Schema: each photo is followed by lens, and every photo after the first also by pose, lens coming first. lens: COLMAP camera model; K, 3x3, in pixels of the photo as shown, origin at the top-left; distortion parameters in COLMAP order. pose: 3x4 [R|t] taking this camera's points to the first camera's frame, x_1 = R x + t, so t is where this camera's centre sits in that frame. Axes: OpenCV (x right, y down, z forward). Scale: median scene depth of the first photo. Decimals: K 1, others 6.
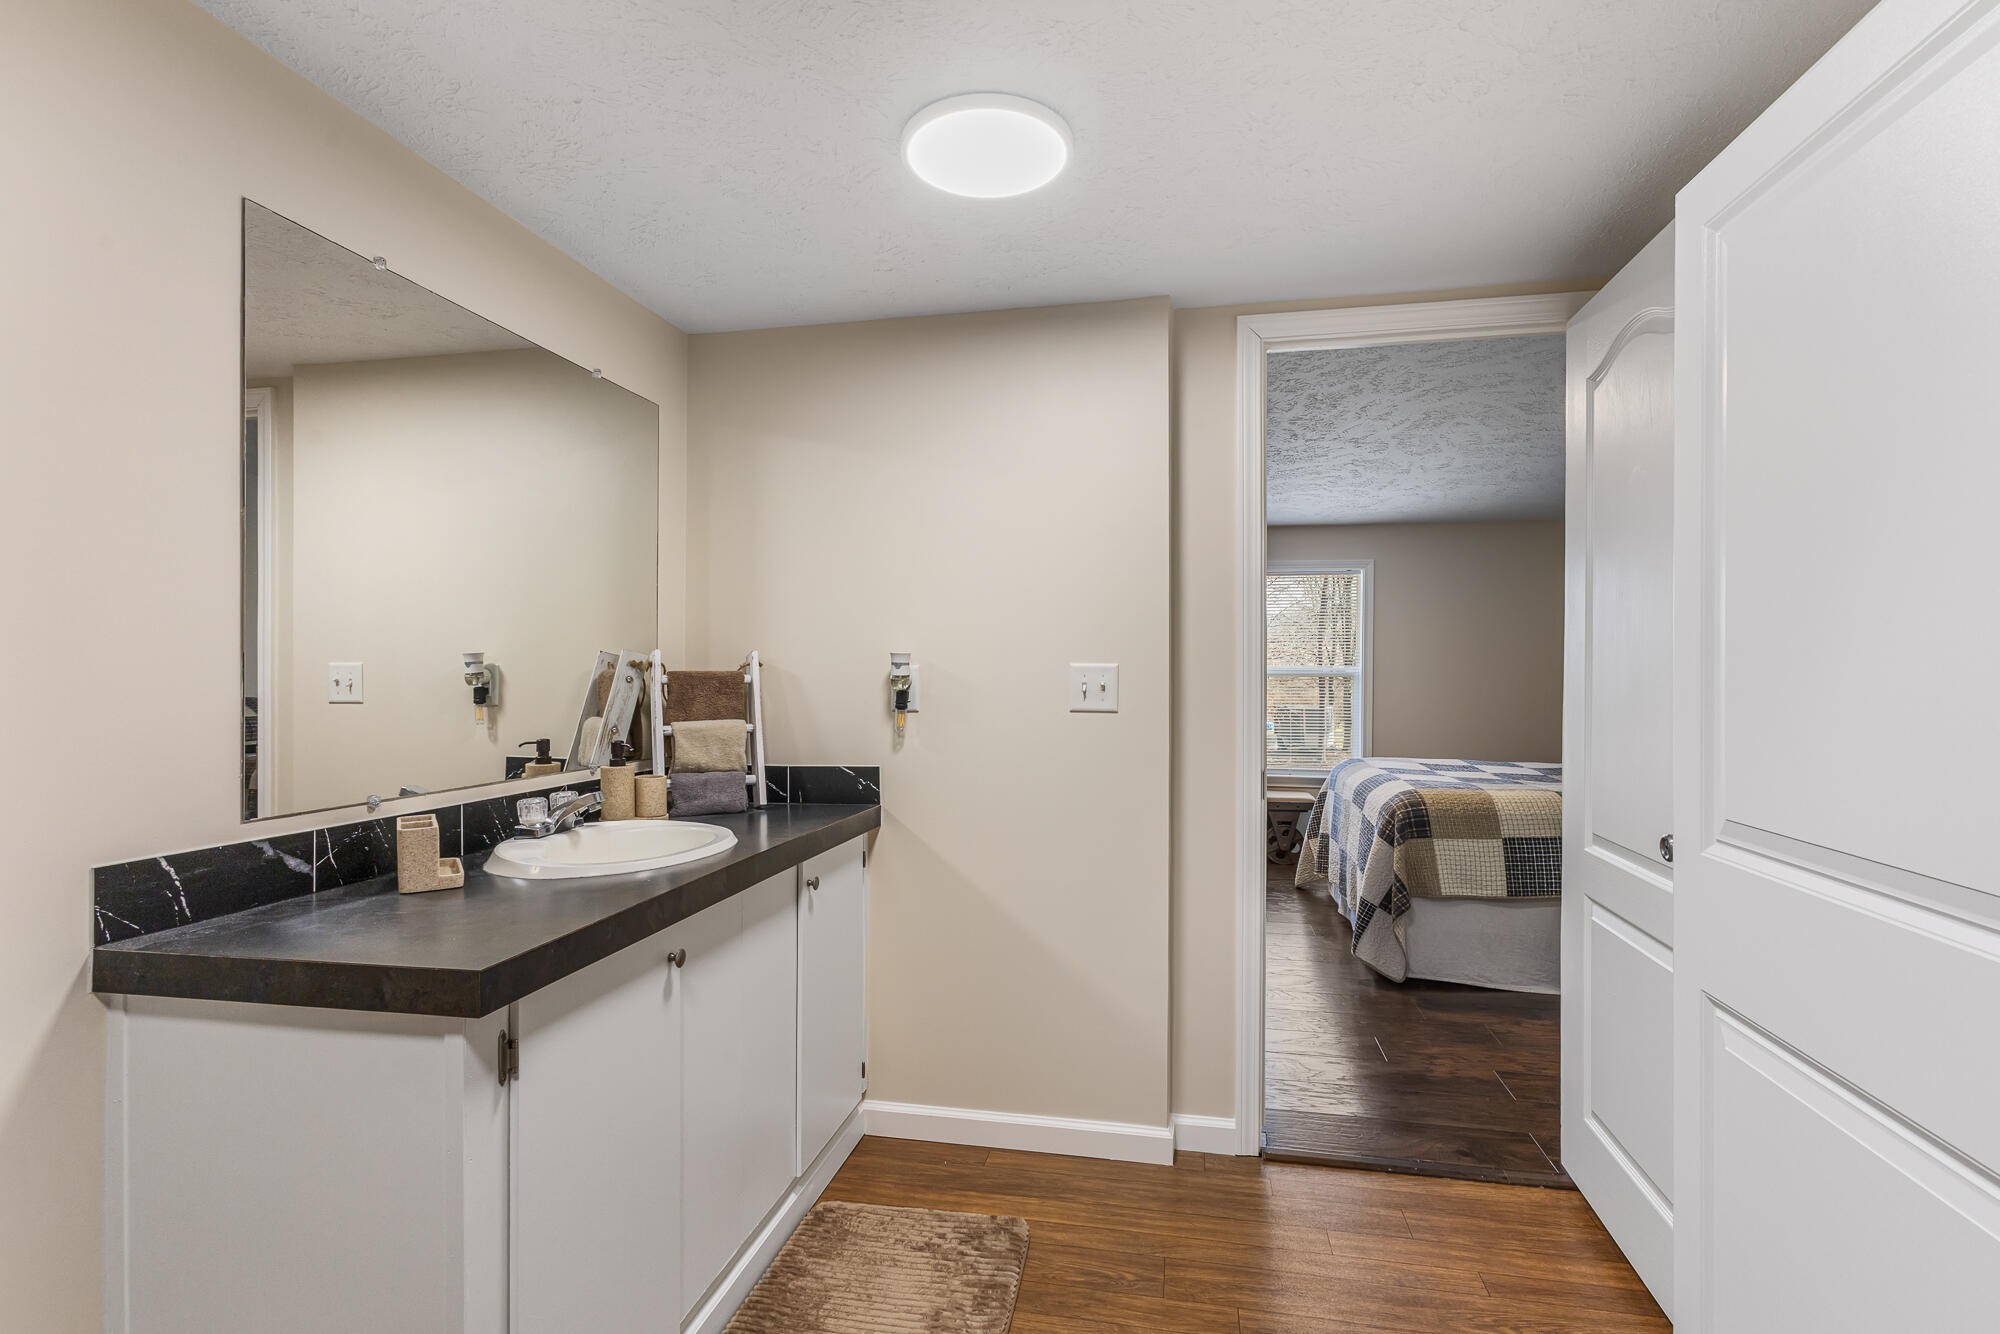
lens RADIAL K [[932.3, 0, 1000.0], [0, 932.3, 667.0], [0, 0, 1]] dist [0.006758, 0.000693]
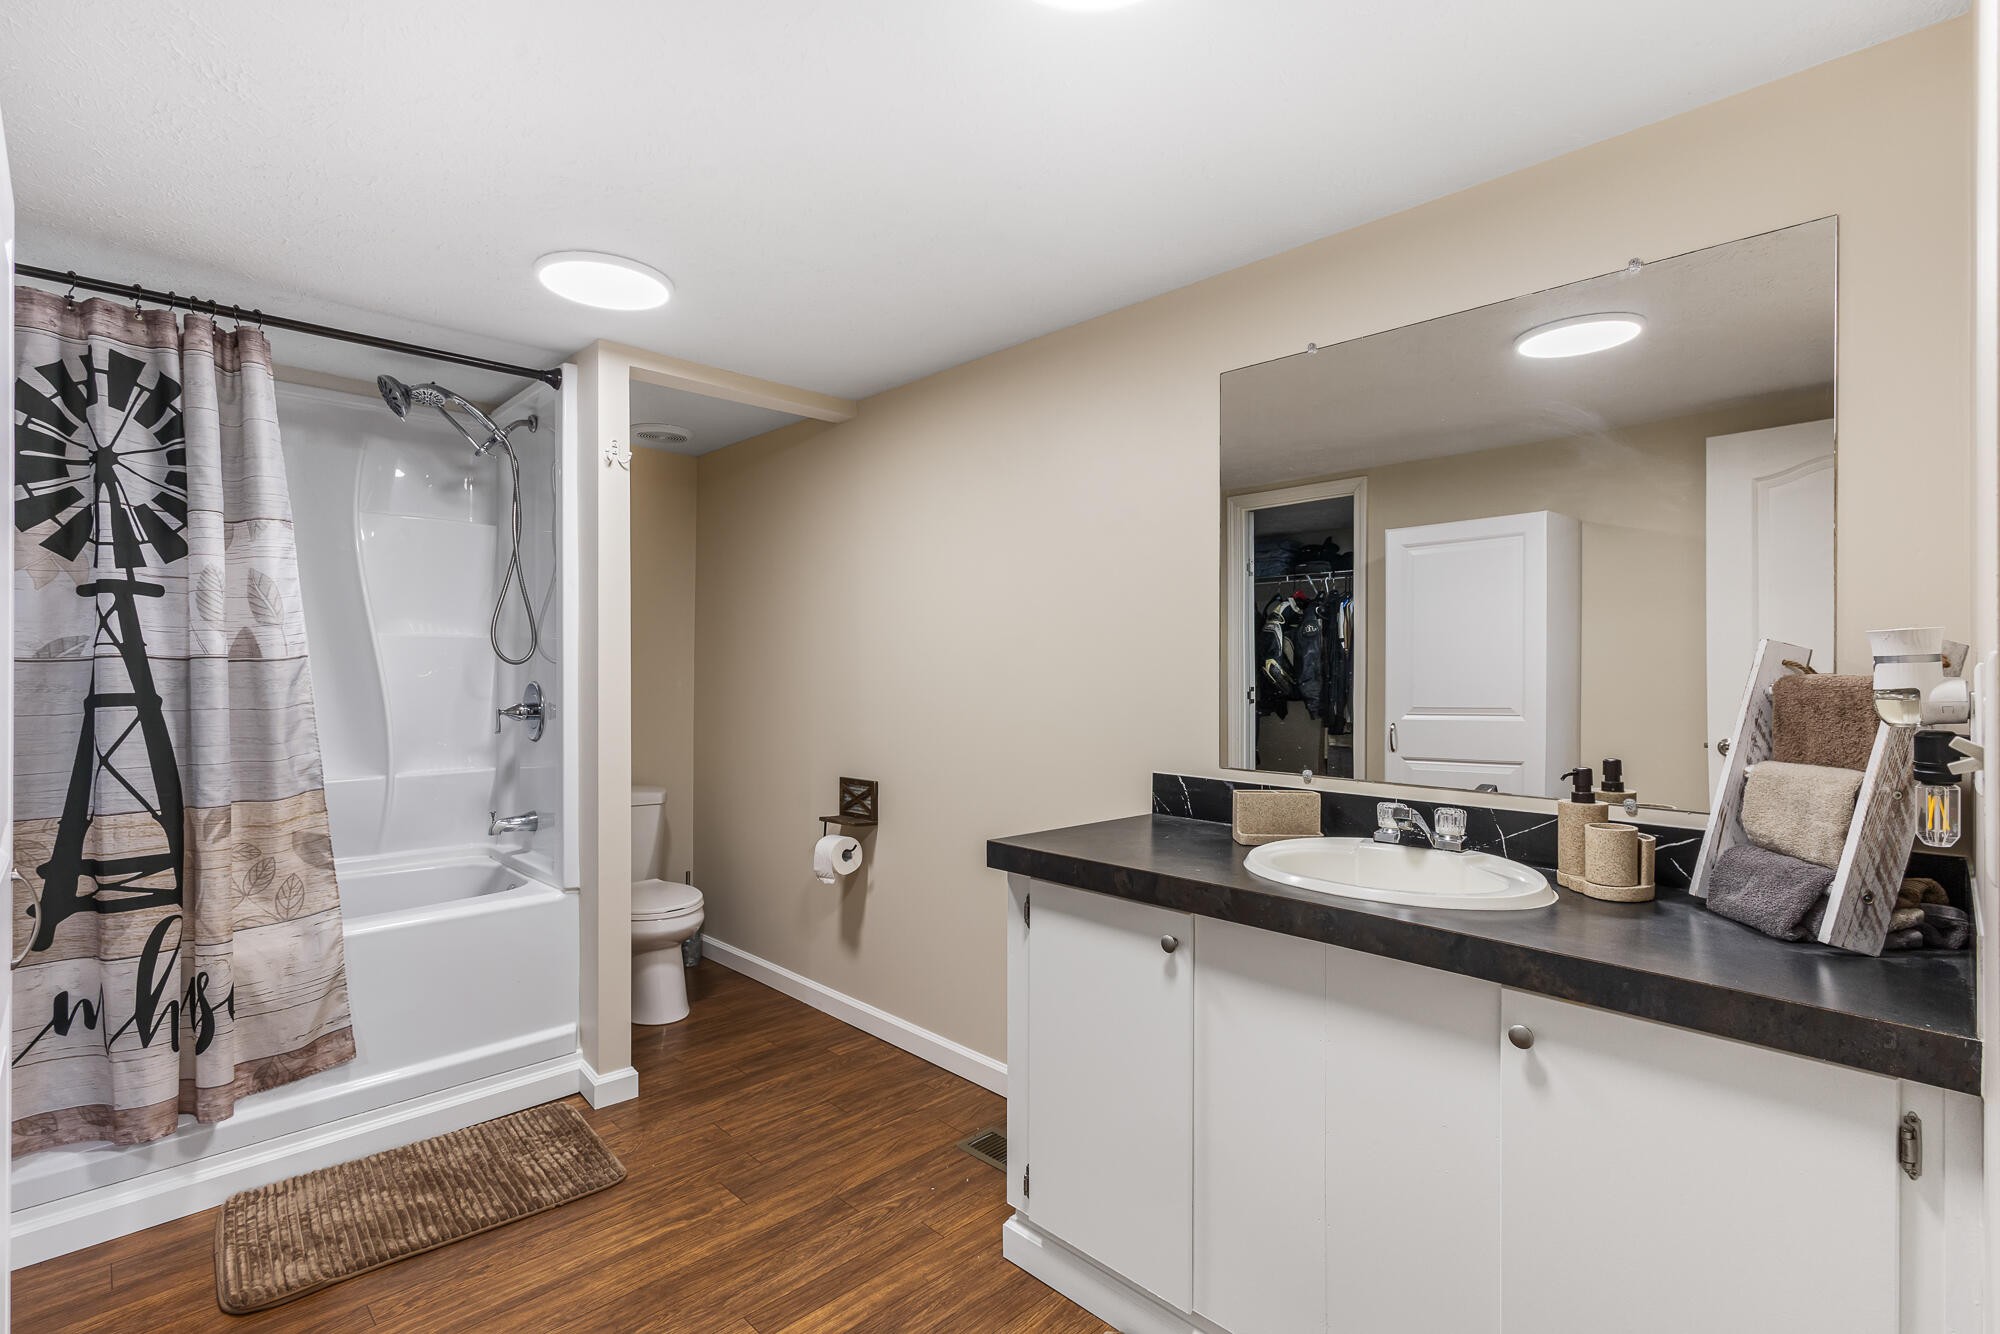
lens RADIAL K [[932.3, 0, 1000.0], [0, 932.3, 667.0], [0, 0, 1]] dist [0.006758, 0.000693]
pose [[-0.558529, -0.003748, -0.829476, 0.760011], [-0.001365, 0.999993, -0.003599, 0.002857], [0.829484, -0.000878, -0.558530, 1.692099]]
